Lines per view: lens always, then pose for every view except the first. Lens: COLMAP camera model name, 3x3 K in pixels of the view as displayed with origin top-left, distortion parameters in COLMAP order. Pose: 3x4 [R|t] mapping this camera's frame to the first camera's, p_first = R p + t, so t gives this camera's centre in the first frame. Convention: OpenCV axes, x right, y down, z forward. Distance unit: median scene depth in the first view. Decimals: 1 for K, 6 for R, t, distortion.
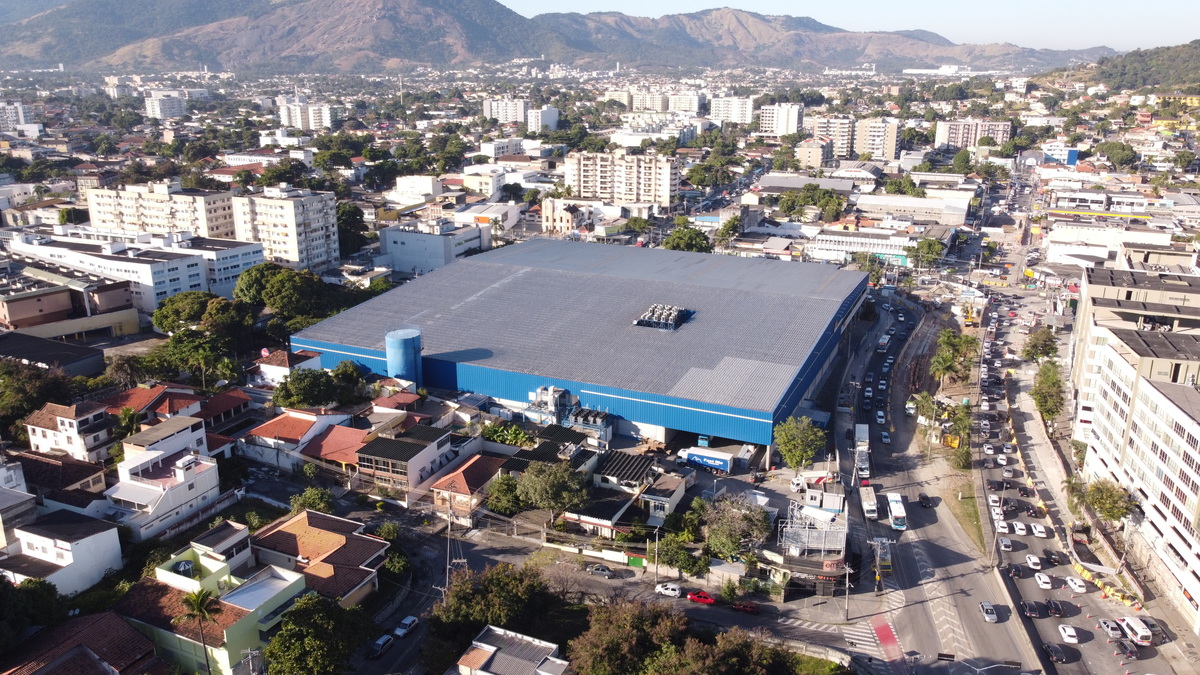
lens RADIAL K [[912.0, 0, 593.8], [0, 912.0, 337.1], [0, 0, 1]] dist [-0.009644, -0.002517]
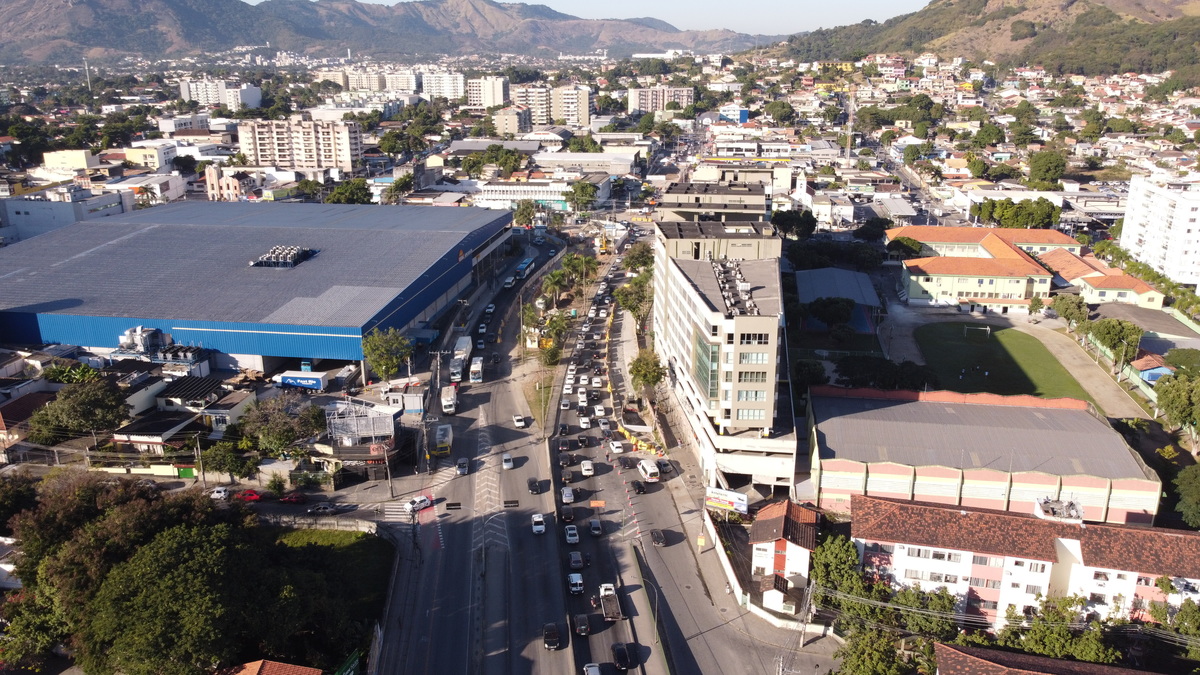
lens RADIAL K [[912.0, 0, 596.4], [0, 912.0, 339.2], [0, 0, 1]] dist [-0.009644, -0.002517]
pose [[0.963342, -0.087147, 0.253728, 0.096374], [0.083676, 0.996193, 0.024463, 0.047248], [-0.254894, -0.002335, 0.966966, -0.025611]]
